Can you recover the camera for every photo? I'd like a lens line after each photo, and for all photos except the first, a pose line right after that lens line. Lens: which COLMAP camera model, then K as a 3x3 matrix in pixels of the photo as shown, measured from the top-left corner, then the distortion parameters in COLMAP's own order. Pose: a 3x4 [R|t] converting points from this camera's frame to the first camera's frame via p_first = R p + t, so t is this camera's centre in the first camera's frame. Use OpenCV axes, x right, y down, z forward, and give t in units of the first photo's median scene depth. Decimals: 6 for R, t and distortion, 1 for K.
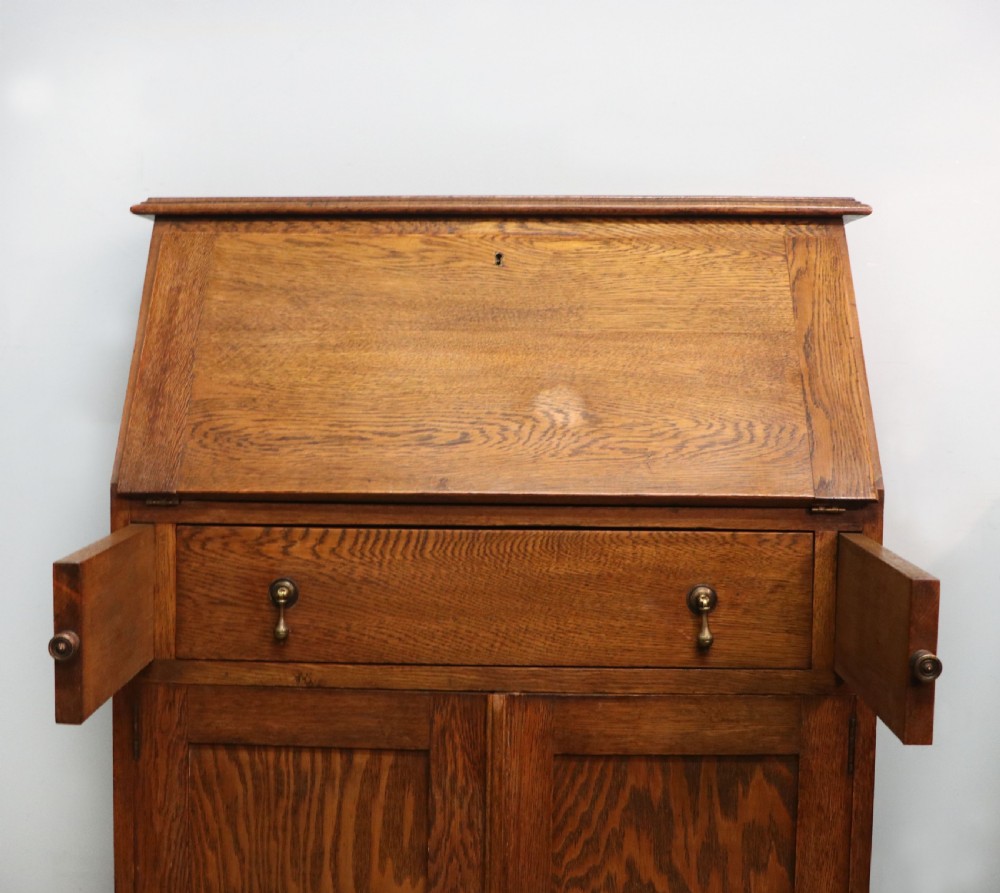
lens RADIAL K [[1435.8, 0, 451.4], [0, 1435.8, 449.2], [0, 0, 1]] dist [-0.075805, 0.000000]
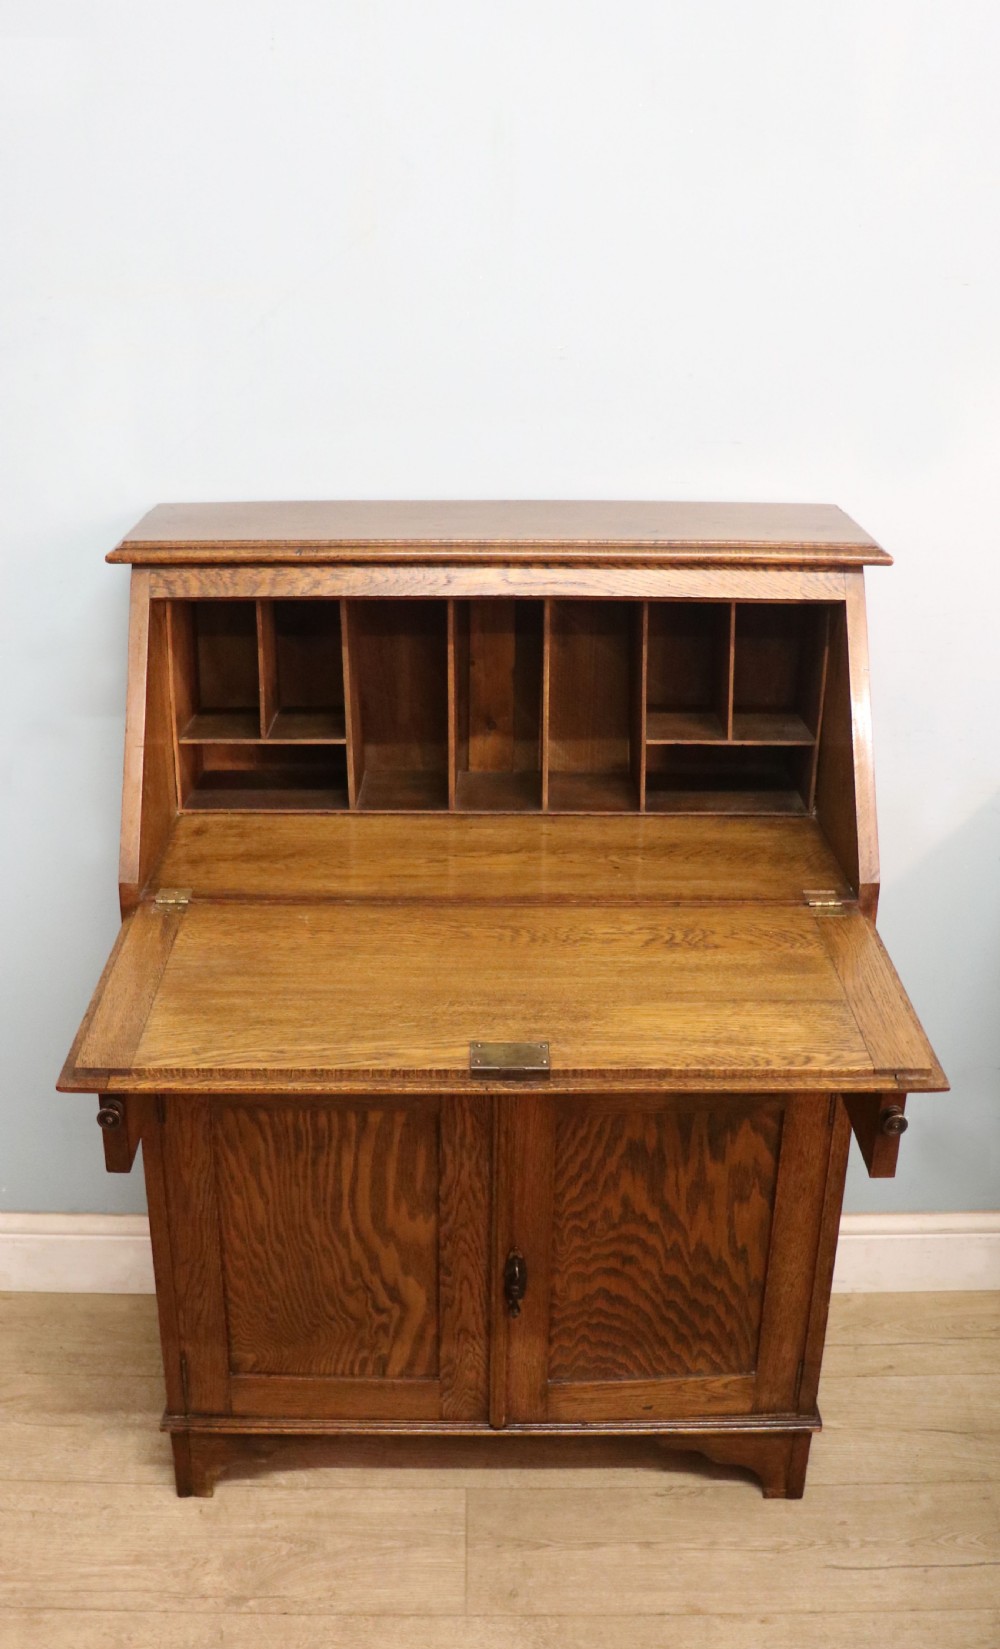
lens RADIAL K [[1704.1, 0, 478.9], [0, 1704.1, 904.8], [0, 0, 1]] dist [-0.157275, 0.000000]
pose [[0.999130, -0.020432, 0.036364, -0.028692], [0.006361, 0.936244, 0.351294, -0.375053], [-0.041223, -0.350757, 0.935559, -0.126963]]
